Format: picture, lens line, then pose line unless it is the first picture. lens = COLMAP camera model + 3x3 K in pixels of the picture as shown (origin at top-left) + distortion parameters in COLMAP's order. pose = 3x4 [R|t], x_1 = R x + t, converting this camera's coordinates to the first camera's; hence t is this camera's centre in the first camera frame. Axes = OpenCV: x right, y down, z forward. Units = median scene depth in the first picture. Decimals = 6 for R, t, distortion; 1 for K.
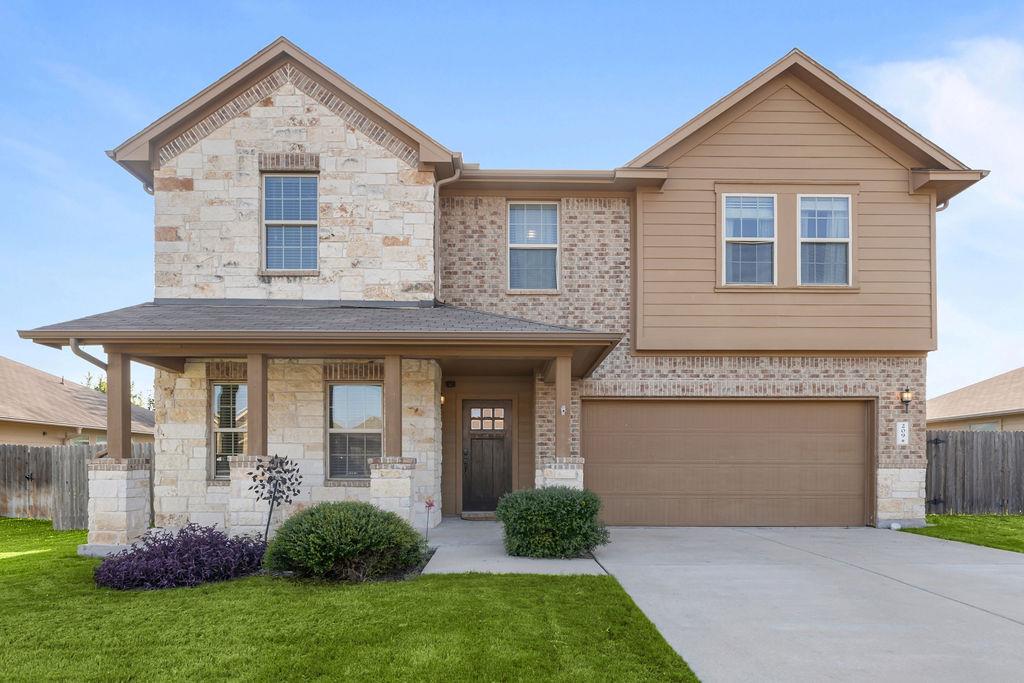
lens RADIAL K [[563.9, 0, 519.6], [0, 563.9, 455.7], [0, 0, 1]] dist [-0.005377, 0.001741]
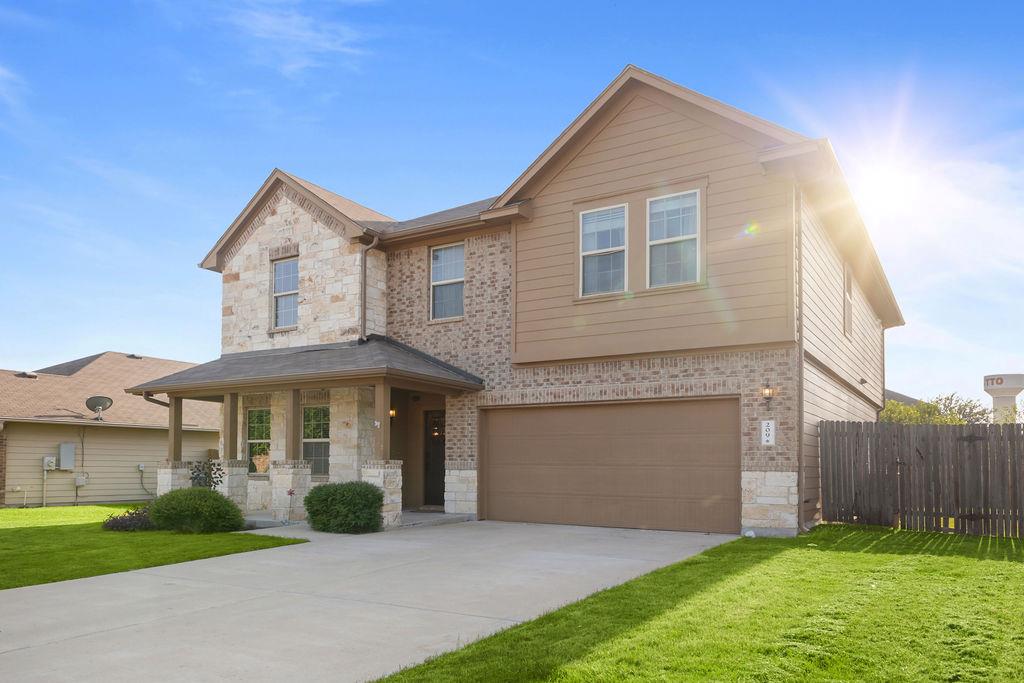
lens RADIAL K [[717.3, 0, 534.9], [0, 717.3, 424.0], [0, 0, 1]] dist [0.020556, -0.004258]
pose [[0.856380, -0.026553, -0.515664, 1.026828], [0.003678, 0.998965, -0.045330, -0.002835], [0.516334, 0.036923, 0.855591, -0.204473]]
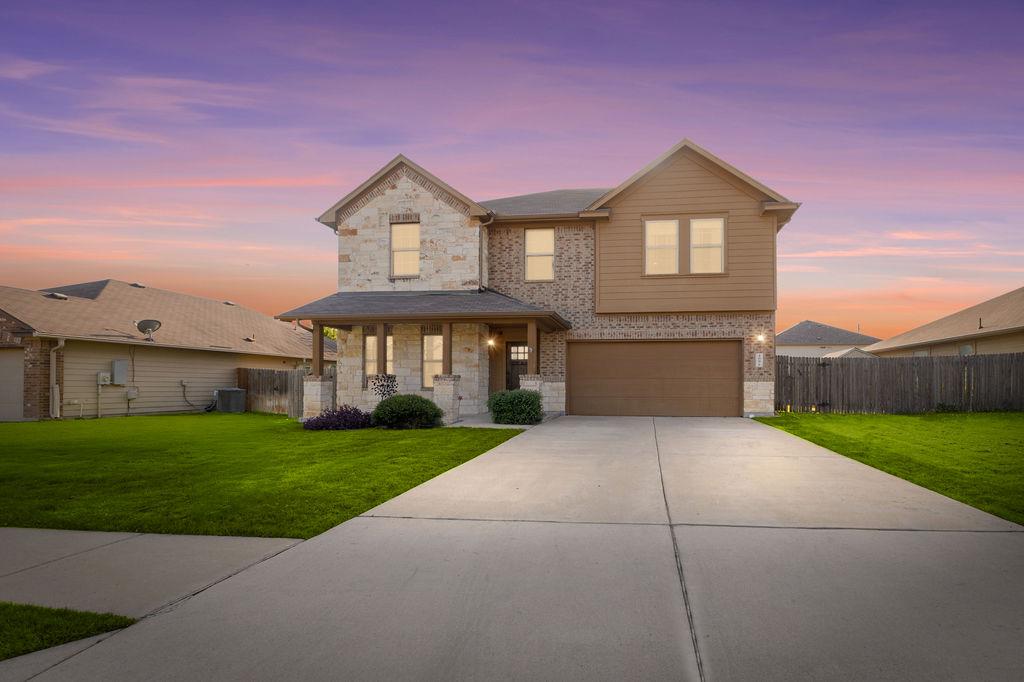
lens RADIAL K [[477.1, 0, 593.2], [0, 477.1, 367.9], [0, 0, 1]] dist [-0.007361, 0.000927]
pose [[0.992148, -0.003941, -0.125008, 0.400010], [0.001517, 0.999809, -0.019481, 0.009973], [0.125061, 0.019139, 0.991964, -0.474627]]
